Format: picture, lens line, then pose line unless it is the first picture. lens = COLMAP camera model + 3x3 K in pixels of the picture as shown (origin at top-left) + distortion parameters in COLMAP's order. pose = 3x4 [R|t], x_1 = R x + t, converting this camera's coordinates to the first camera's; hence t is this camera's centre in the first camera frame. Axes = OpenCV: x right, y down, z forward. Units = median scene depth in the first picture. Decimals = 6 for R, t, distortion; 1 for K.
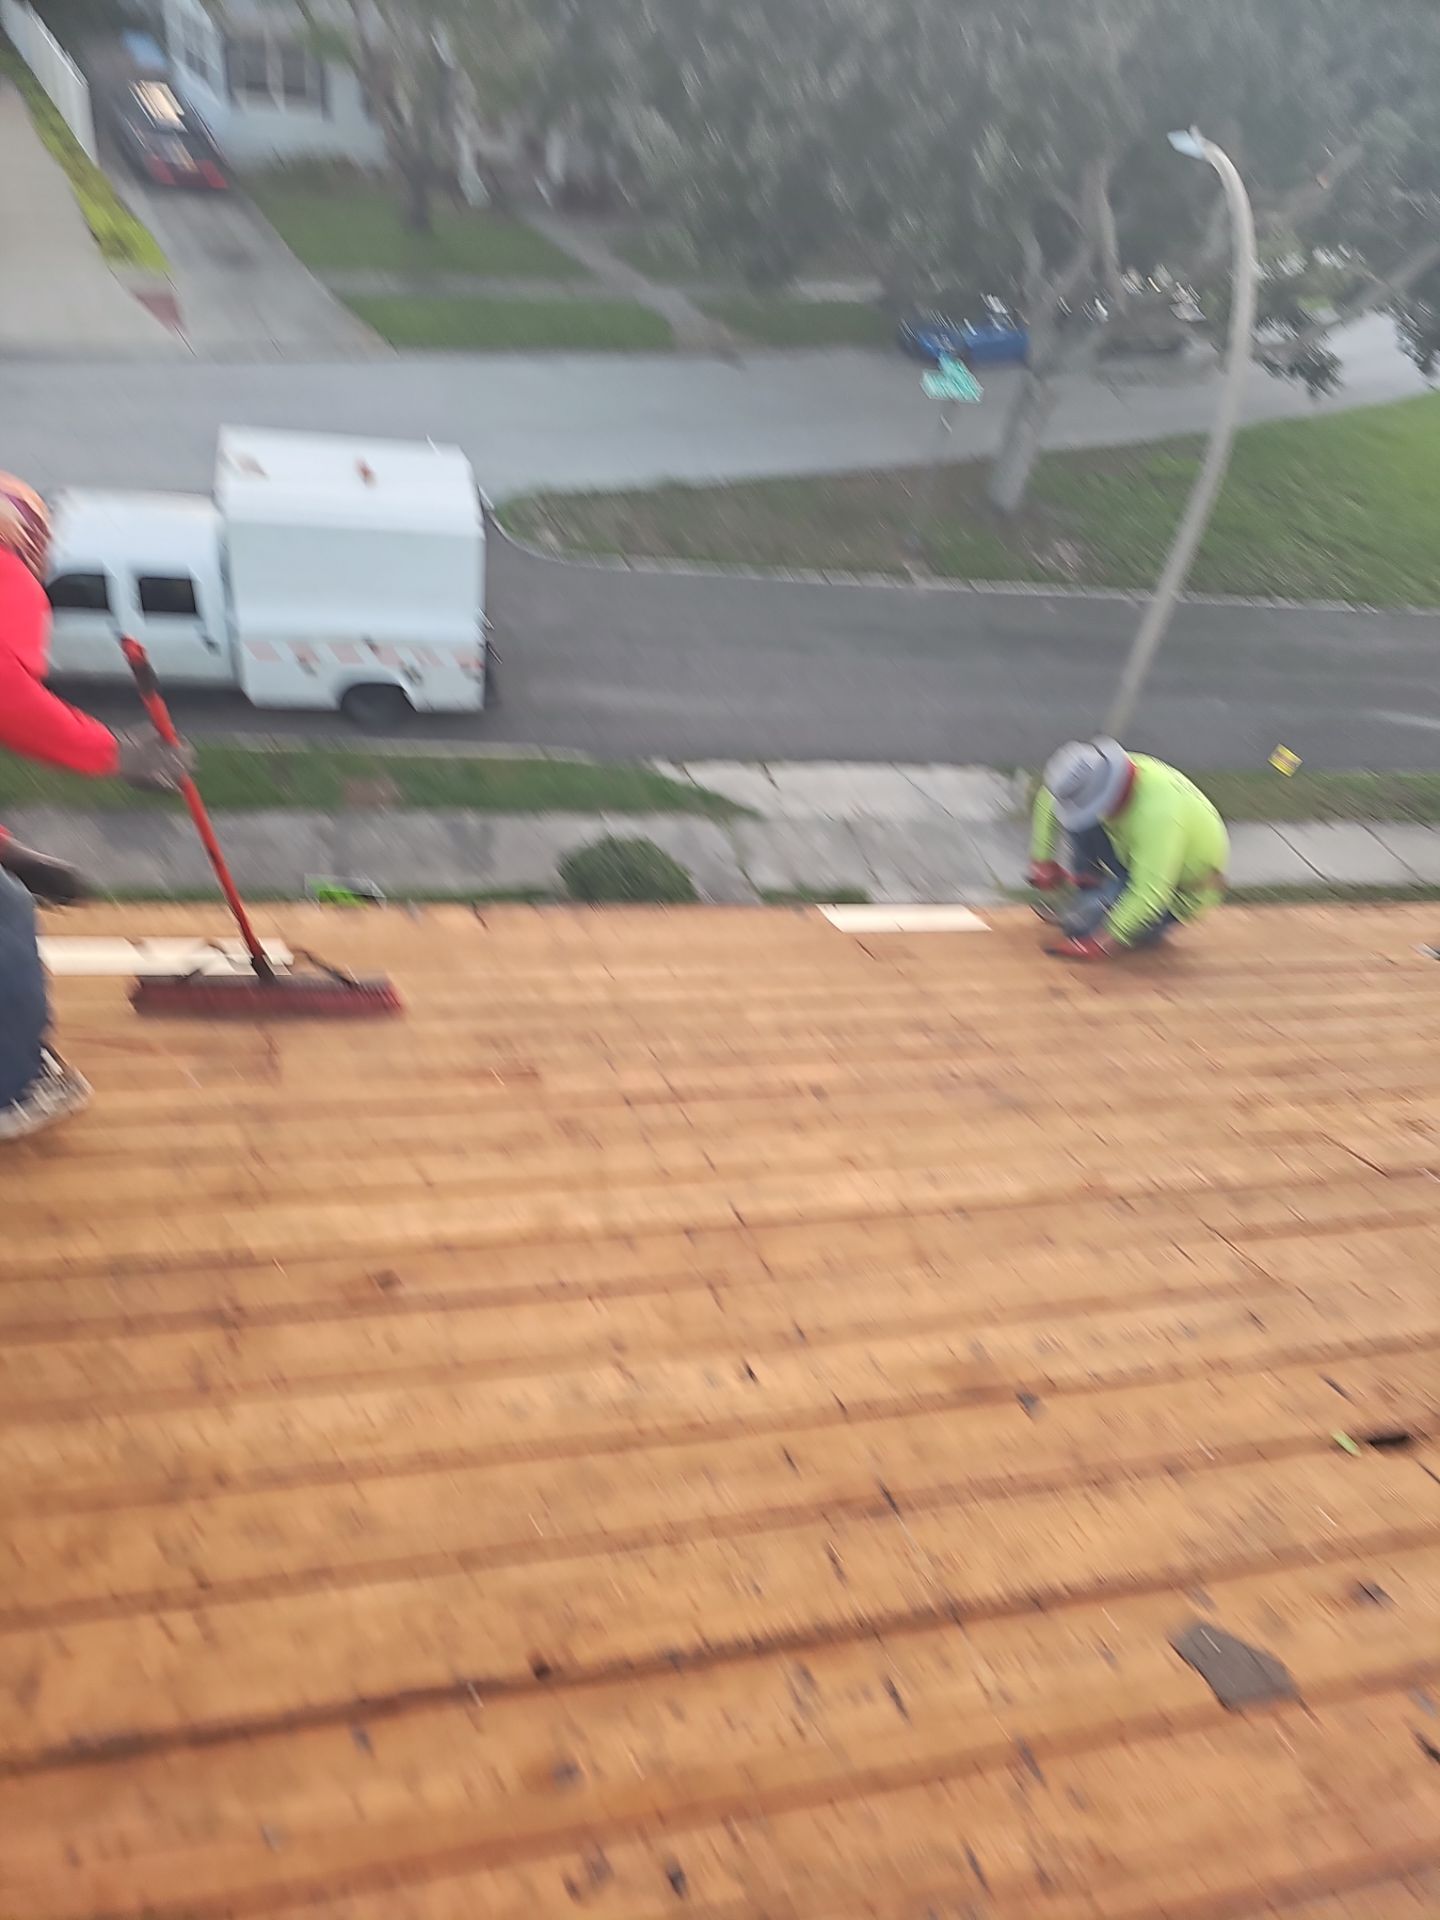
lens RADIAL K [[1279.8, 0, 733.9], [0, 1279.8, 988.3], [0, 0, 1]] dist [0.065704, -0.037098]
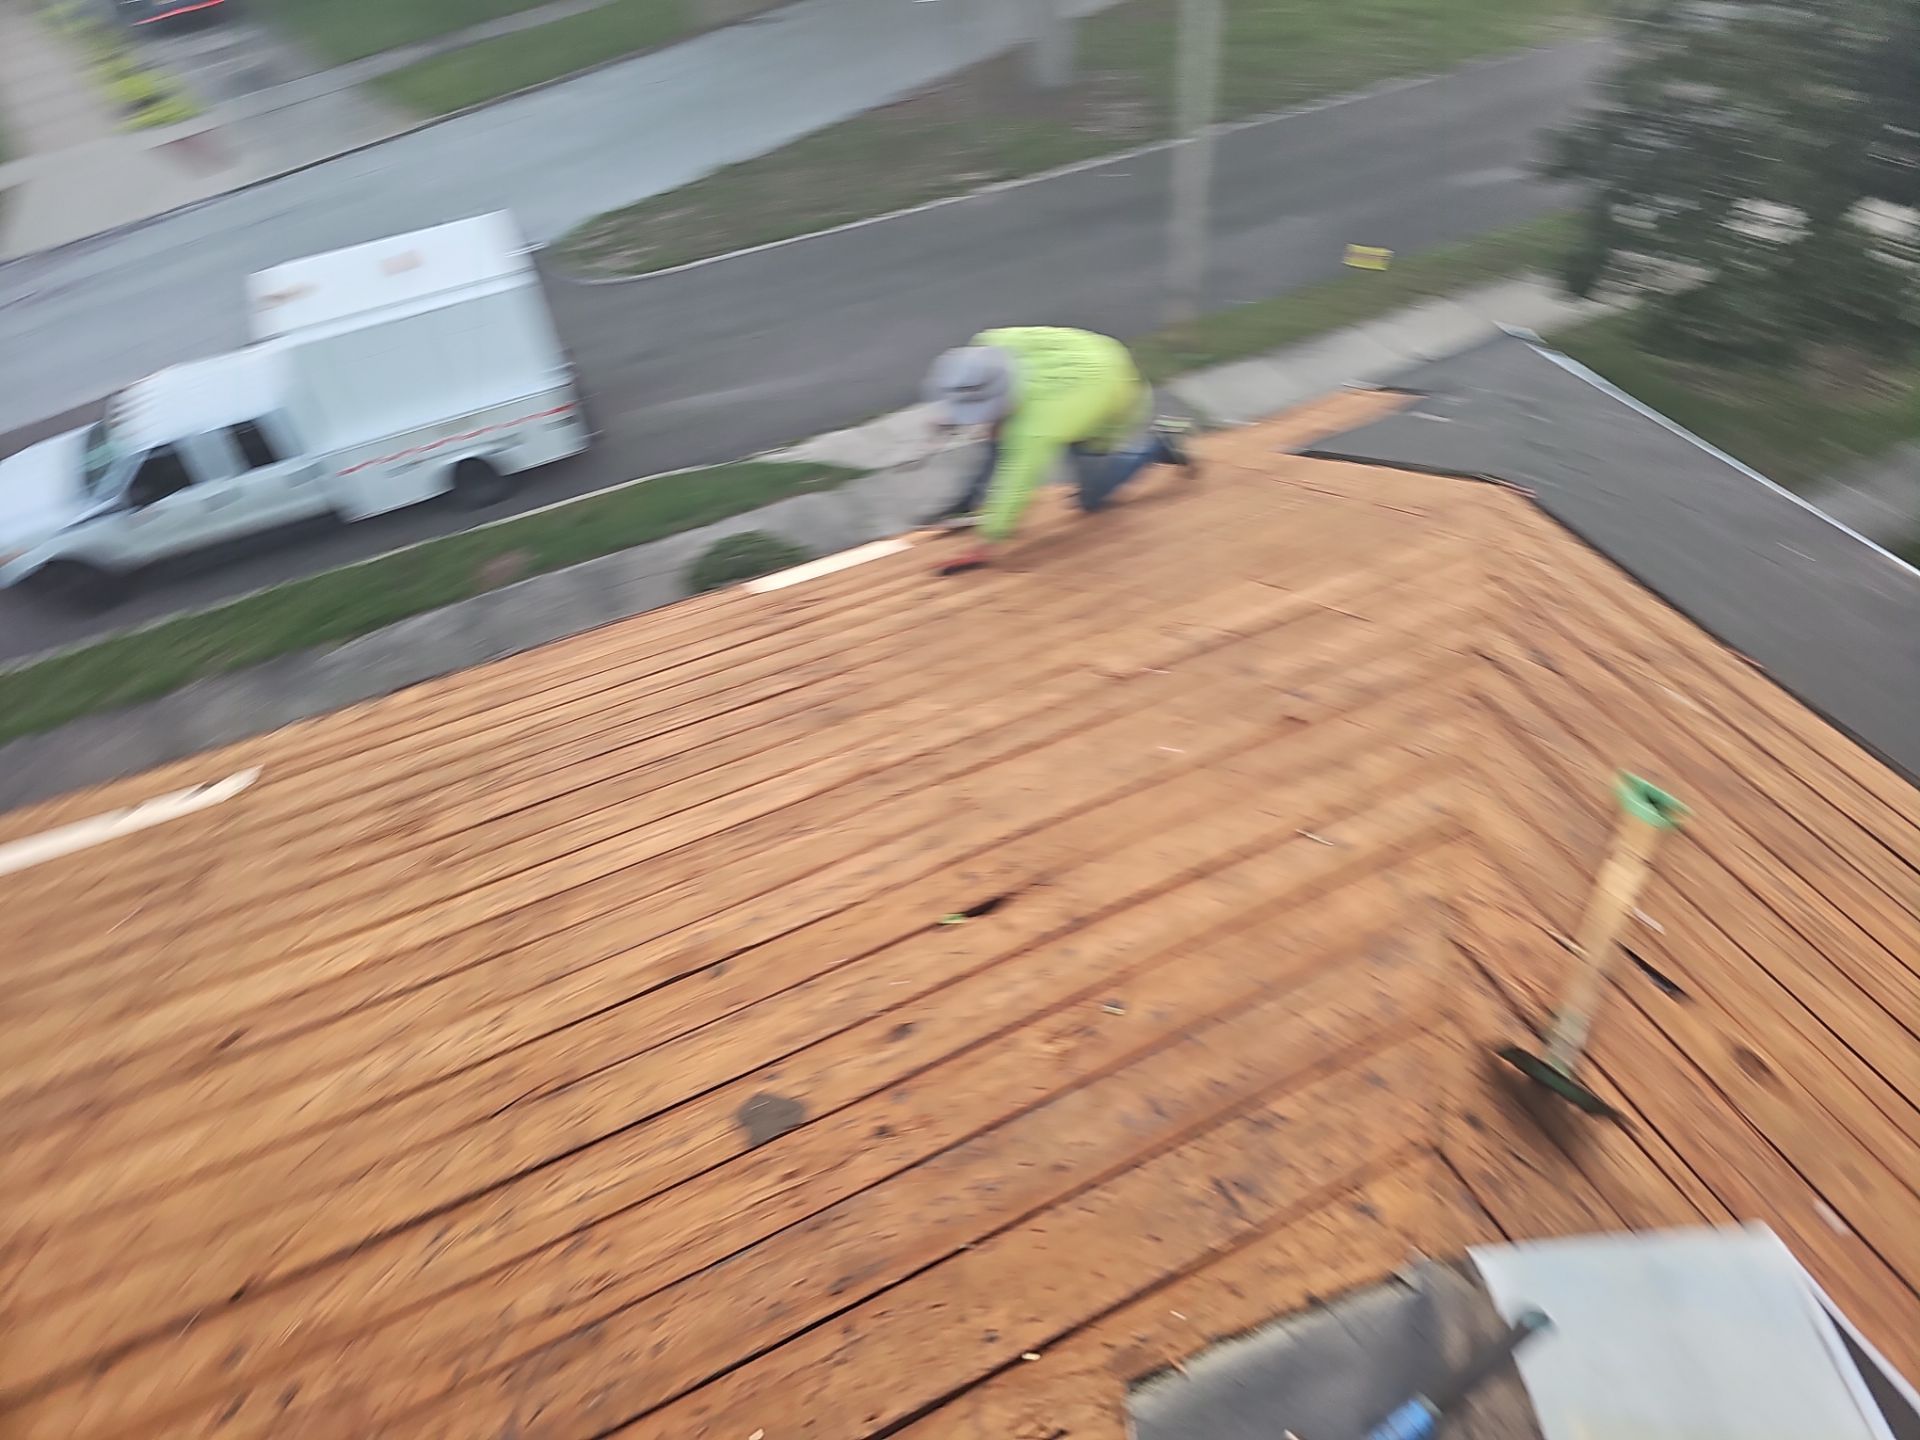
lens RADIAL K [[1280.0, 0, 1043.3], [0, 1280.0, 693.8], [0, 0, 1]] dist [0.018733, 0.000035]
pose [[0.950202, -0.311613, 0.003628, 0.281726], [0.310820, 0.948497, 0.061199, 0.042892], [-0.022511, -0.057023, 0.998119, -0.102105]]
